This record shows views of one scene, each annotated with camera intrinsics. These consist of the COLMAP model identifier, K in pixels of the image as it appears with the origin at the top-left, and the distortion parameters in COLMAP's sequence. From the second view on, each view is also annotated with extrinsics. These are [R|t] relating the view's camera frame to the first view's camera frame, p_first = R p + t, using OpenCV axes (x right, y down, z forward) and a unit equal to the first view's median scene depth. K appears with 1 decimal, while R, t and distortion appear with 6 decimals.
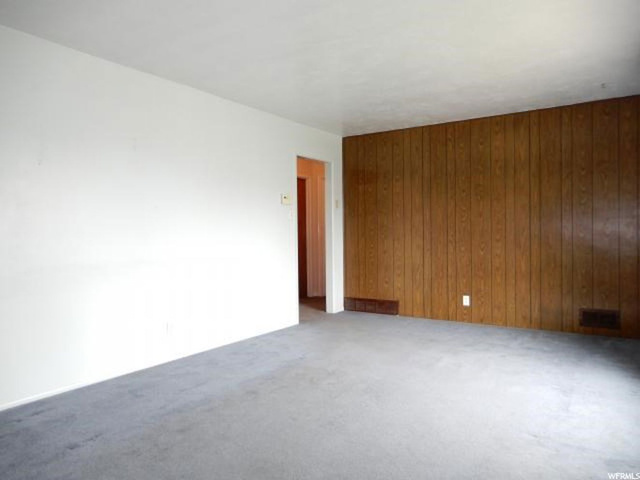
lens RADIAL K [[458.8, 0, 318.3], [0, 458.8, 239.7], [0, 0, 1]] dist [0.014264, -0.004478]
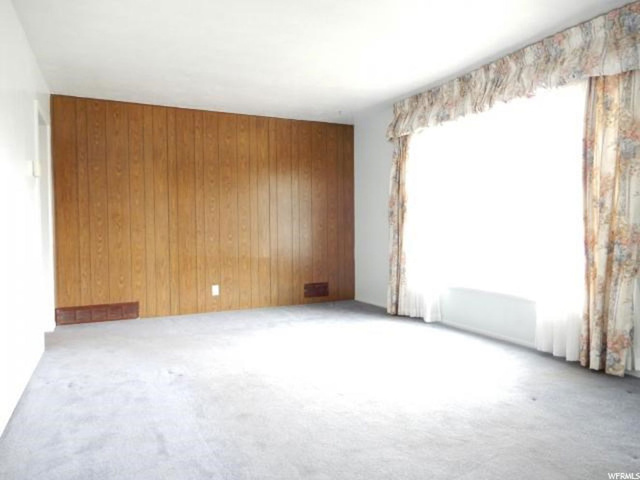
lens RADIAL K [[458.8, 0, 318.3], [0, 458.8, 237.7], [0, 0, 1]] dist [0.014264, -0.004478]
pose [[0.514568, -0.009888, 0.857393, -0.417348], [0.018725, 0.999825, 0.000292, 0.020663], [-0.857245, 0.015904, 0.514663, 0.278811]]
